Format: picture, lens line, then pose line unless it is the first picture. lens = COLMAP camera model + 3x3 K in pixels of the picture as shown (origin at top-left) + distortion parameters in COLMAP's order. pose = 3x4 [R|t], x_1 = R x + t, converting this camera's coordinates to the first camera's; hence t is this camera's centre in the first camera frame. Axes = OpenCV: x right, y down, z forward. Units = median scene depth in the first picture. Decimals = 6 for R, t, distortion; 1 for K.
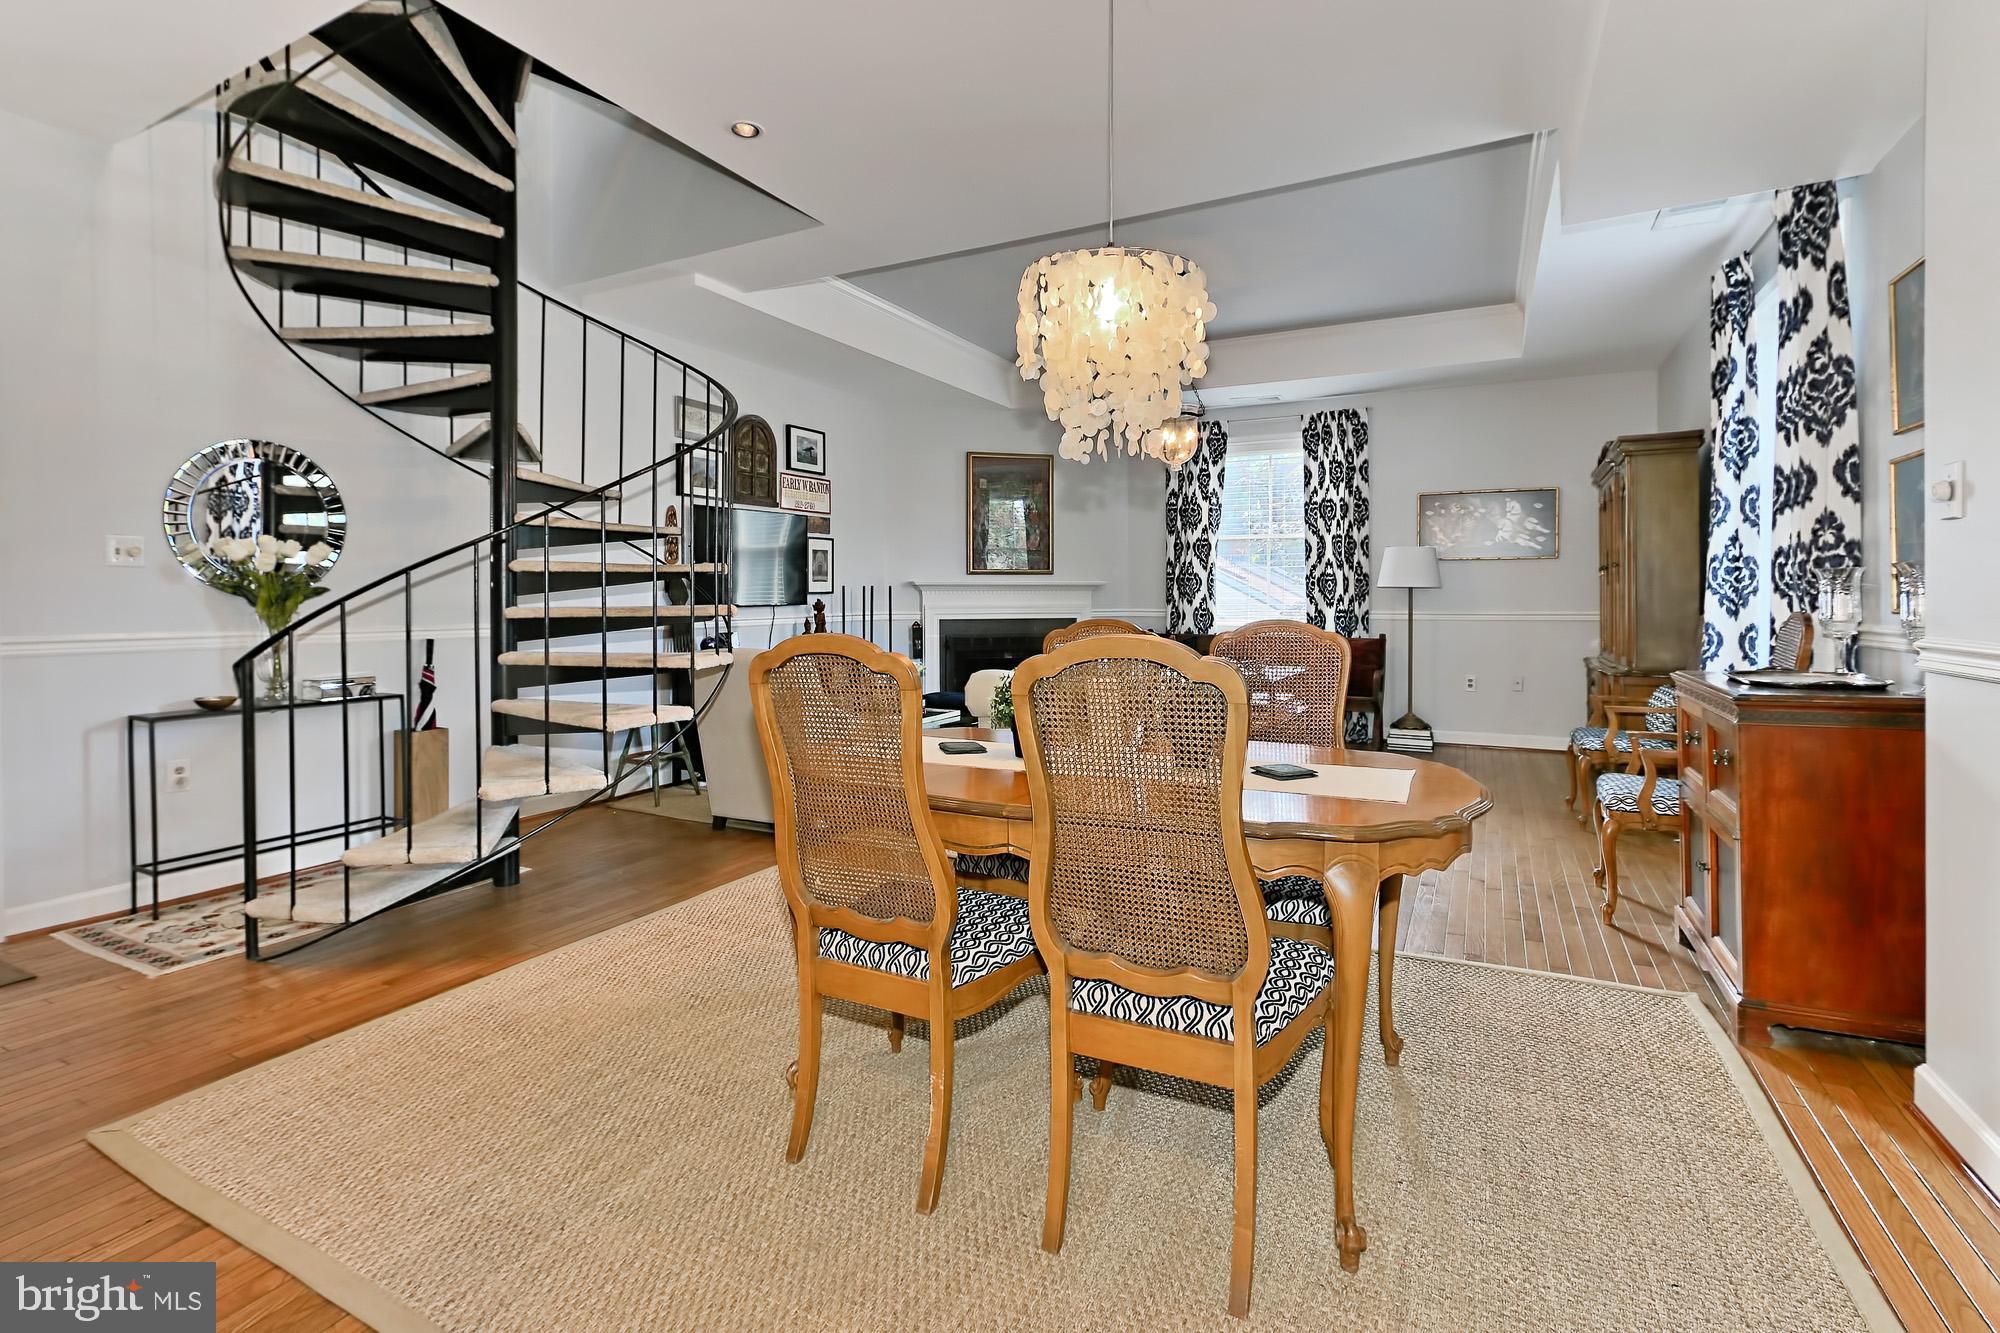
lens RADIAL K [[967.9, 0, 987.3], [0, 967.9, 606.5], [0, 0, 1]] dist [-0.006178, 0.004935]
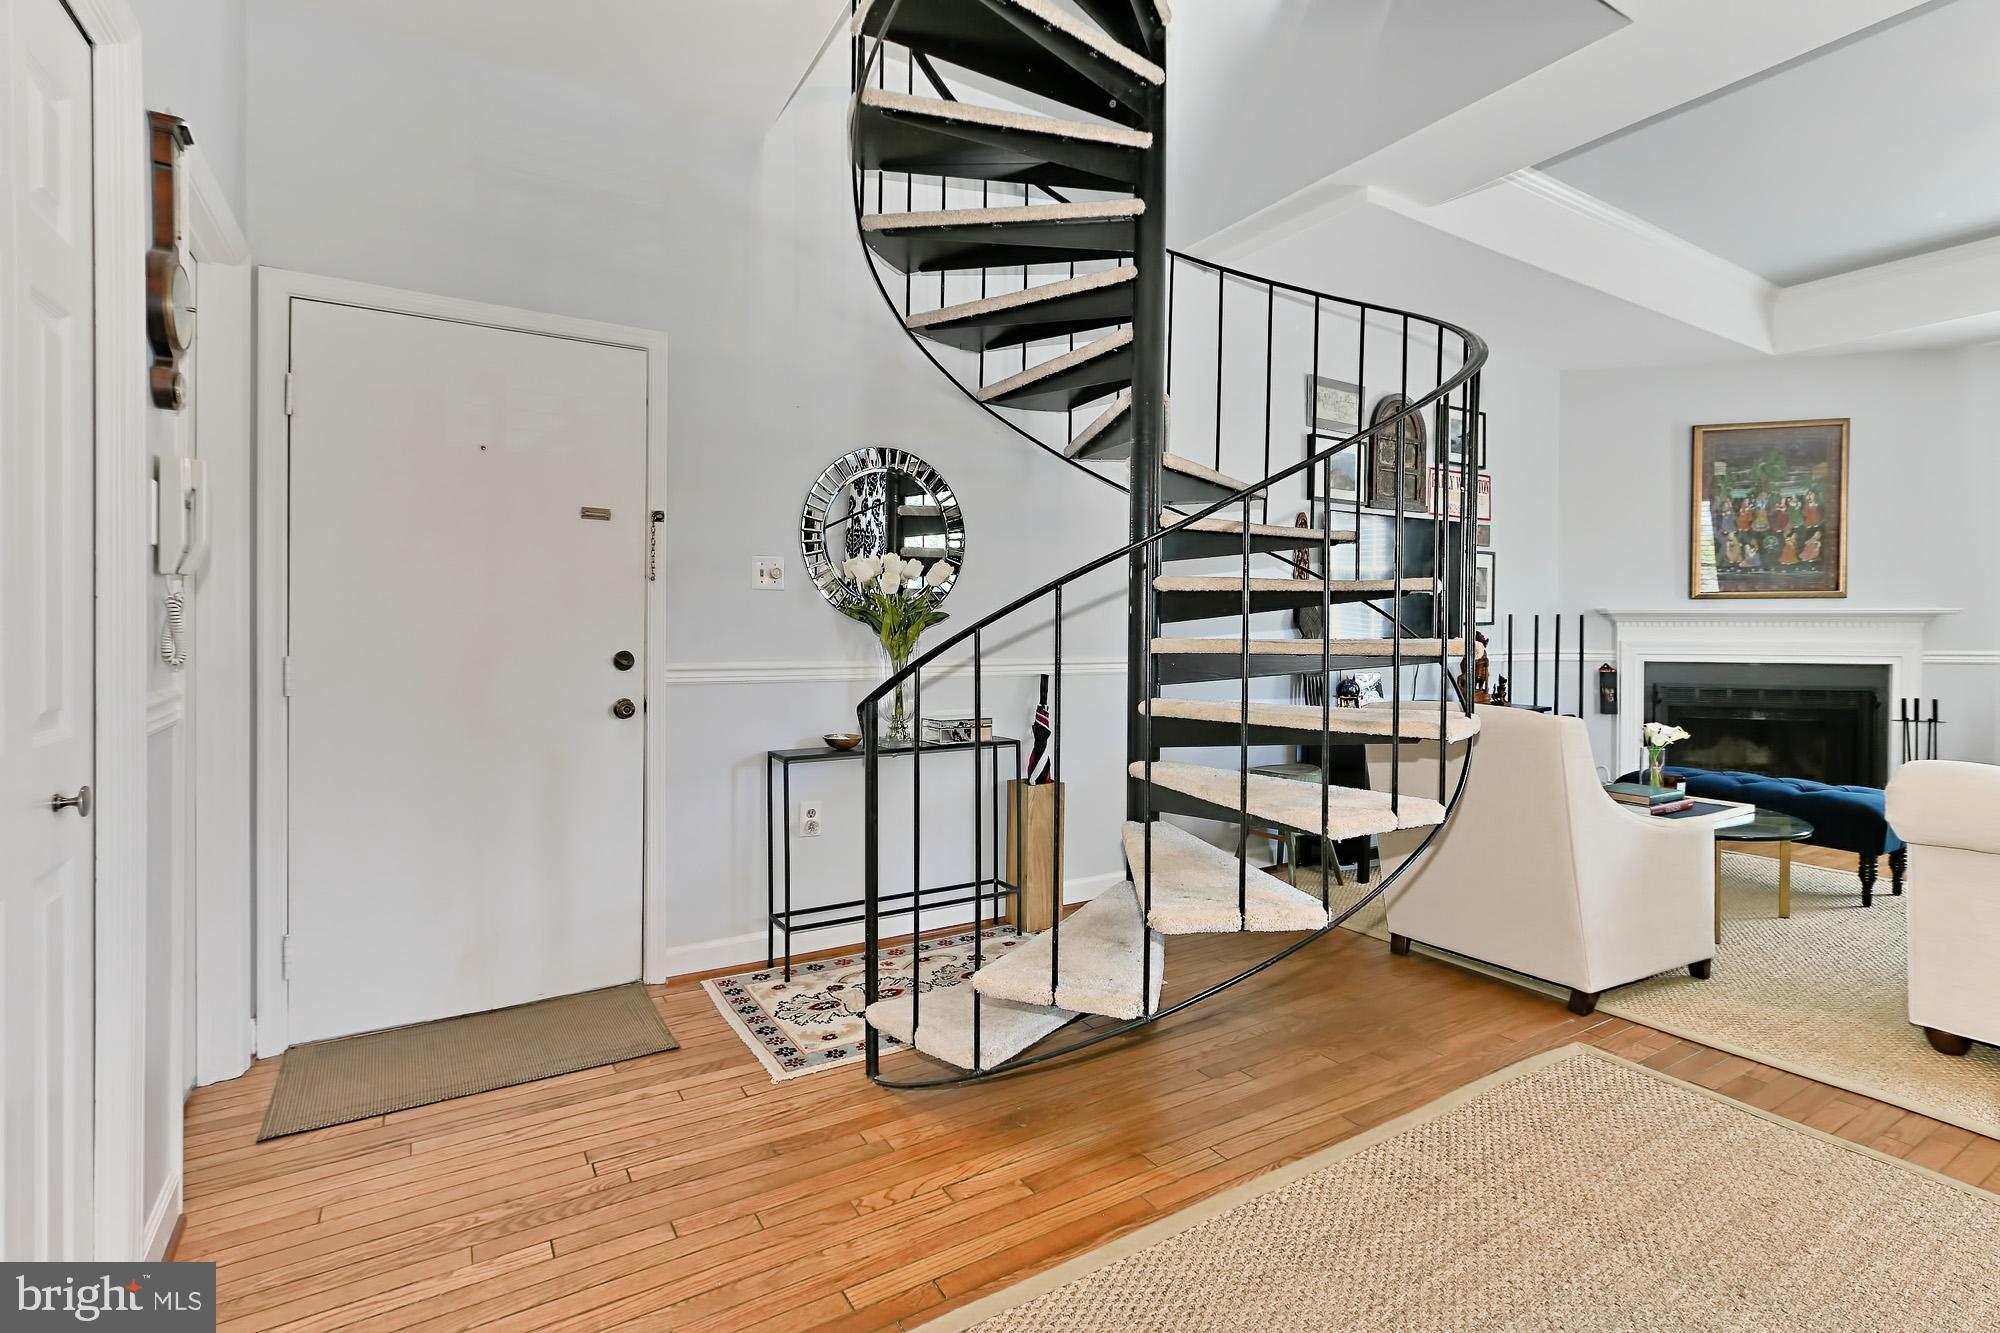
lens RADIAL K [[967.9, 0, 970.7], [0, 967.9, 627.0], [0, 0, 1]] dist [-0.006178, 0.004935]
pose [[0.851299, 0.006052, -0.524647, -0.202069], [-0.012325, 0.999888, -0.008465, -0.000053], [0.524537, 0.013672, 0.851278, 0.263270]]
